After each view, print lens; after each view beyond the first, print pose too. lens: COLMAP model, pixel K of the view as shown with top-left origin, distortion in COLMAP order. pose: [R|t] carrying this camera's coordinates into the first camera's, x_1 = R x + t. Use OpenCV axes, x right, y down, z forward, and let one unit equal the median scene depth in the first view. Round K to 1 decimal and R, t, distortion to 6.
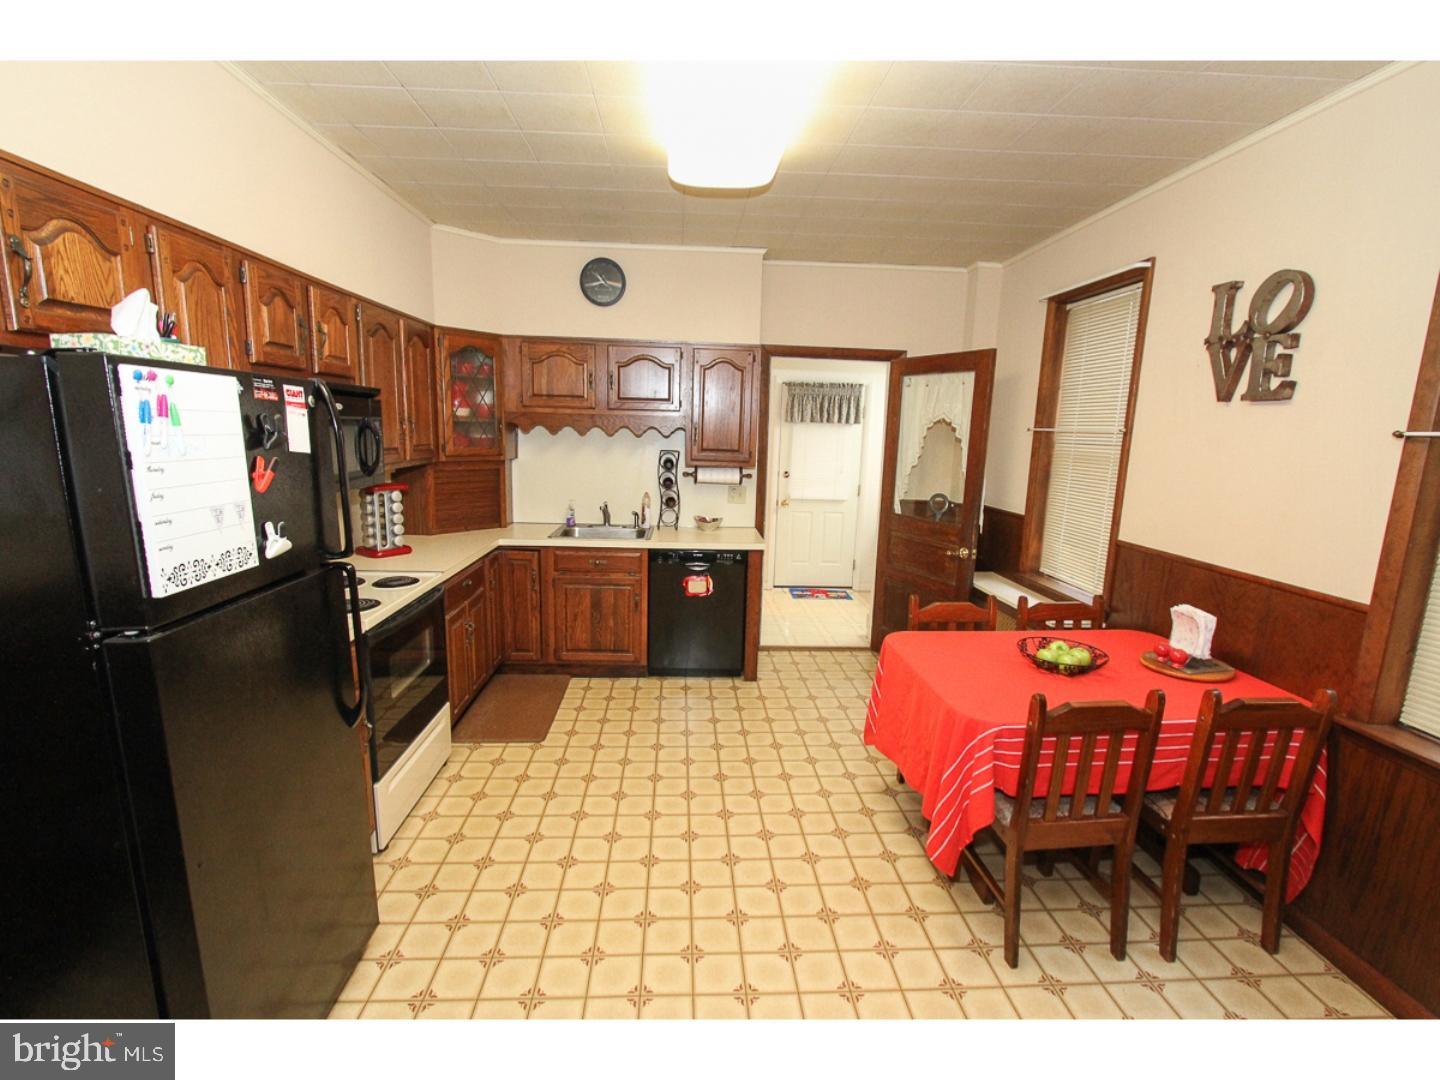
lens RADIAL K [[655.9, 0, 711.8], [0, 655.9, 552.9], [0, 0, 1]] dist [-0.015515, 0.000709]
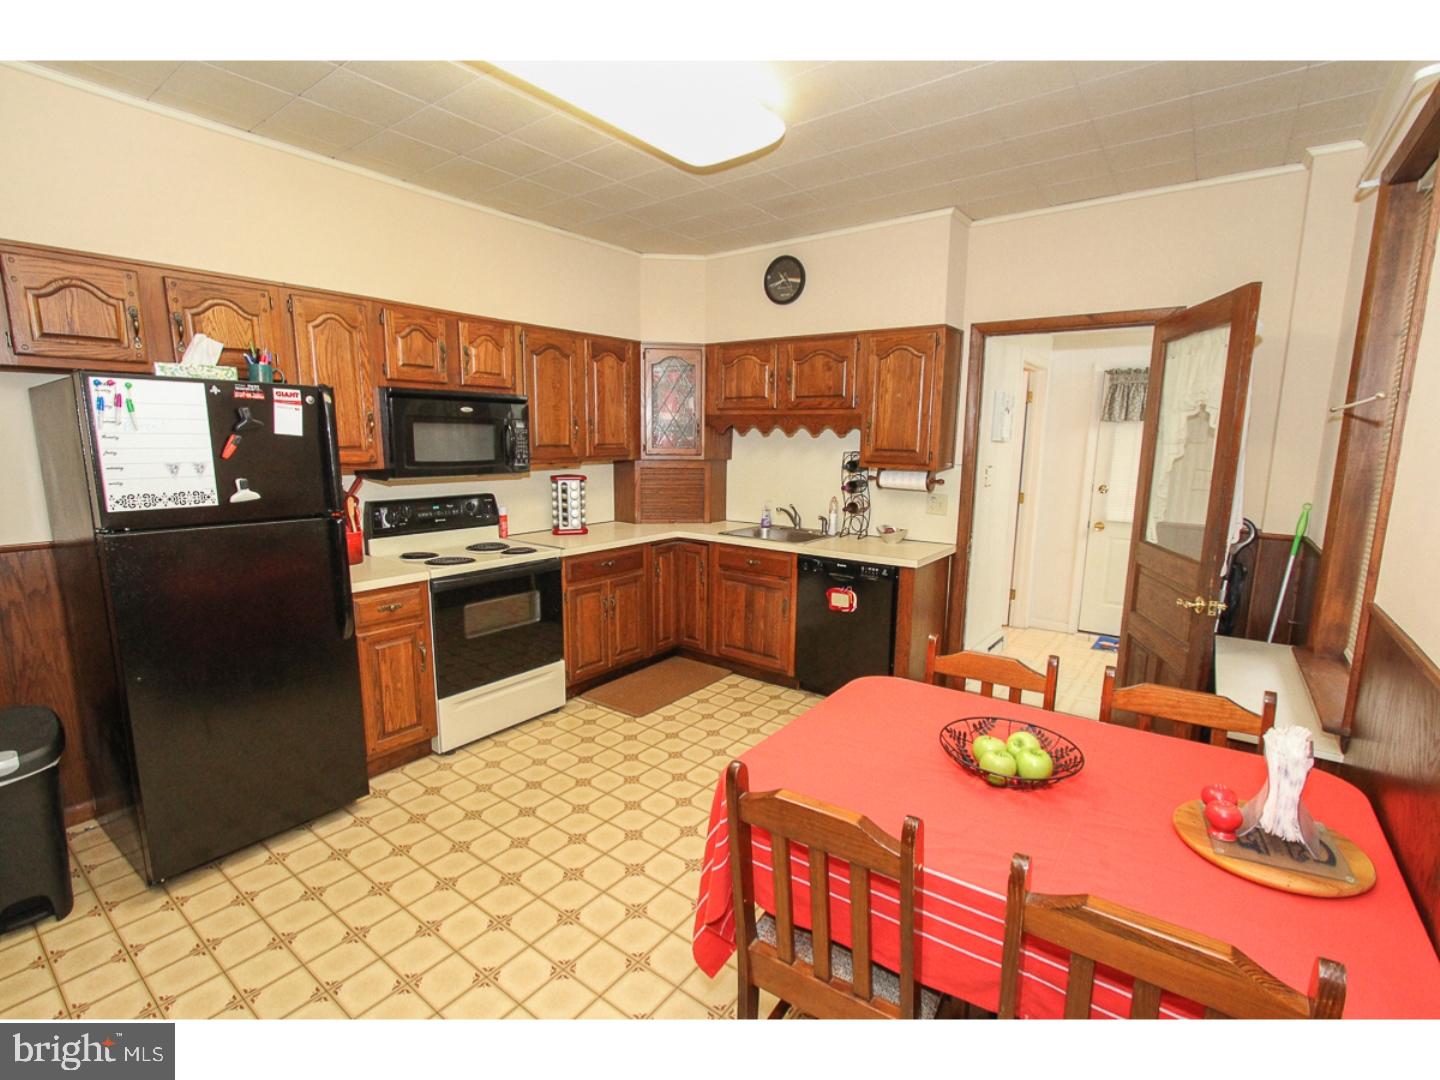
lens RADIAL K [[655.9, 0, 717.0], [0, 655.9, 549.5], [0, 0, 1]] dist [-0.015515, 0.000709]
pose [[0.769620, 0.090310, -0.632083, 0.415809], [-0.110184, 0.993880, 0.007842, -0.006546], [0.628924, 0.063610, 0.774861, 0.195482]]
